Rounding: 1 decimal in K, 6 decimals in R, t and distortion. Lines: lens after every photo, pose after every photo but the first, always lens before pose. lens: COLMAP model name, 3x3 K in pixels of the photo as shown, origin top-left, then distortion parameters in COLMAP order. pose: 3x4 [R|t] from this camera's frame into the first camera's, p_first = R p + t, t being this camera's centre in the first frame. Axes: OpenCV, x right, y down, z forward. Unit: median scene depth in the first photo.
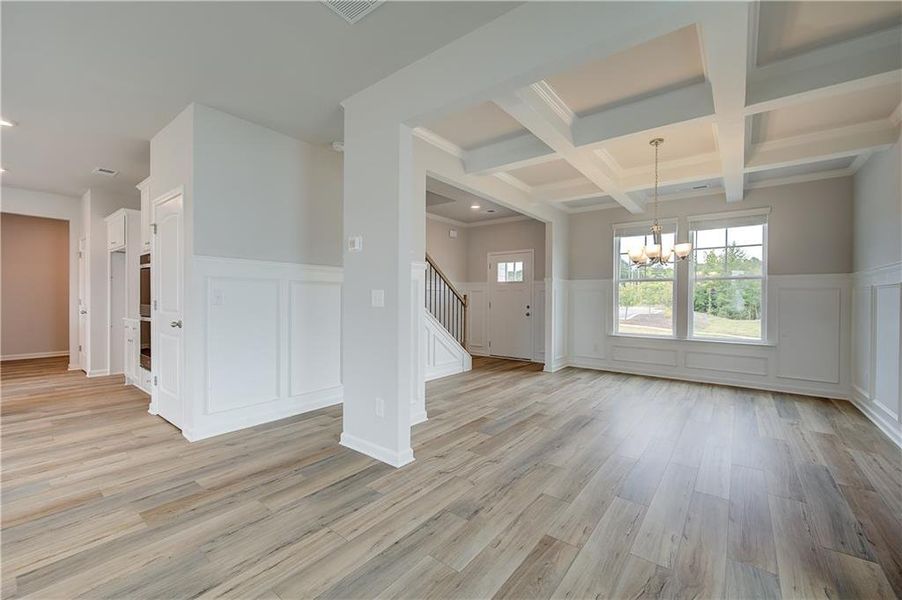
lens RADIAL K [[358.2, 0, 446.1], [0, 358.2, 305.4], [0, 0, 1]] dist [0.006765, -0.001600]
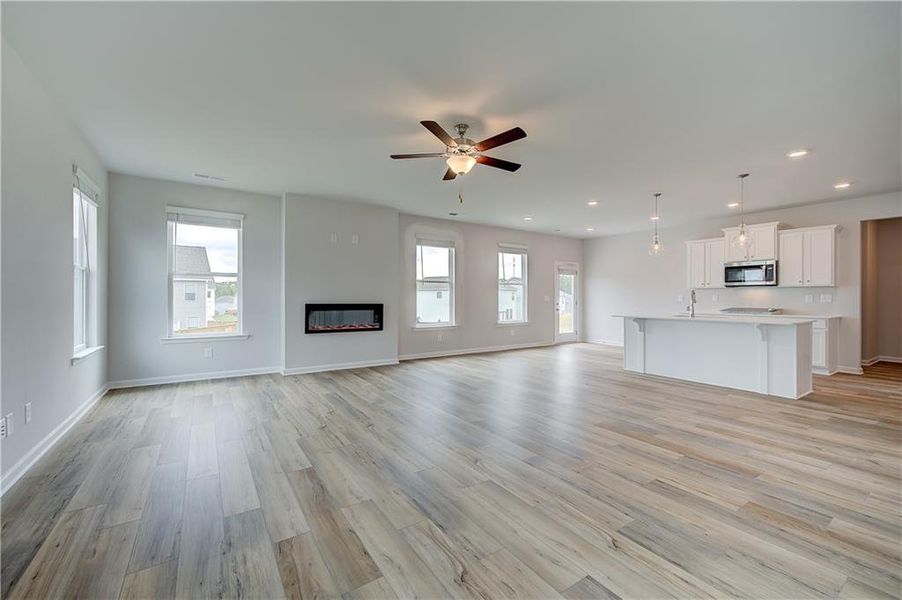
lens RADIAL K [[377.0, 0, 477.5], [0, 377.0, 294.2], [0, 0, 1]] dist [0.000390, -0.000222]
pose [[-0.259549, -0.016612, -0.965587, 0.233528], [-0.021416, 0.999705, -0.011442, -0.004027], [0.965492, 0.017709, -0.259829, 0.259634]]
